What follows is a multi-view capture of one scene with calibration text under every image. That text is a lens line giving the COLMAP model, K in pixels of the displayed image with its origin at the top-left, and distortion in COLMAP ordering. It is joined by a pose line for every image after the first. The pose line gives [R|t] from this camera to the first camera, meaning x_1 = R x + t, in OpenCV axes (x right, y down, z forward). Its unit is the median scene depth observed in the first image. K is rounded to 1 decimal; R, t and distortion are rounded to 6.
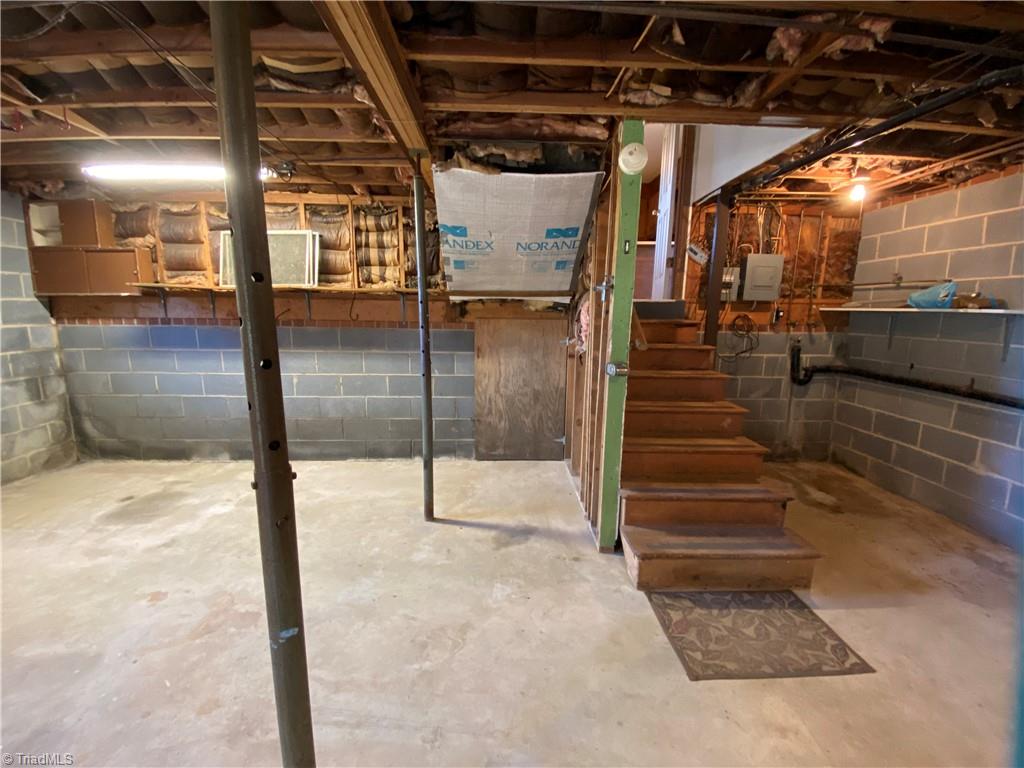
lens RADIAL K [[412.0, 0, 512.0], [0, 412.0, 384.0], [0, 0, 1]] dist [0.029585, -0.024347]
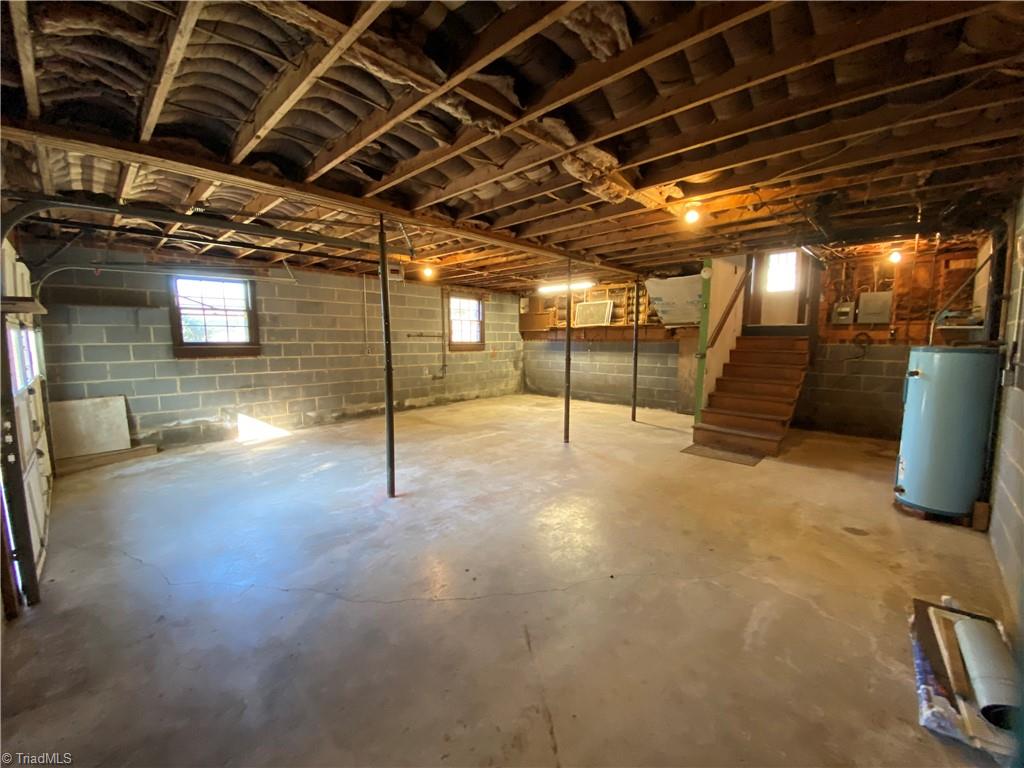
lens RADIAL K [[412.0, 0, 512.0], [0, 412.0, 384.0], [0, 0, 1]] dist [0.029585, -0.024347]
pose [[0.705008, 0.067465, -0.705984, 0.759115], [-0.112196, 0.993539, -0.017097, 0.184973], [0.700269, 0.091262, 0.708022, -0.929082]]
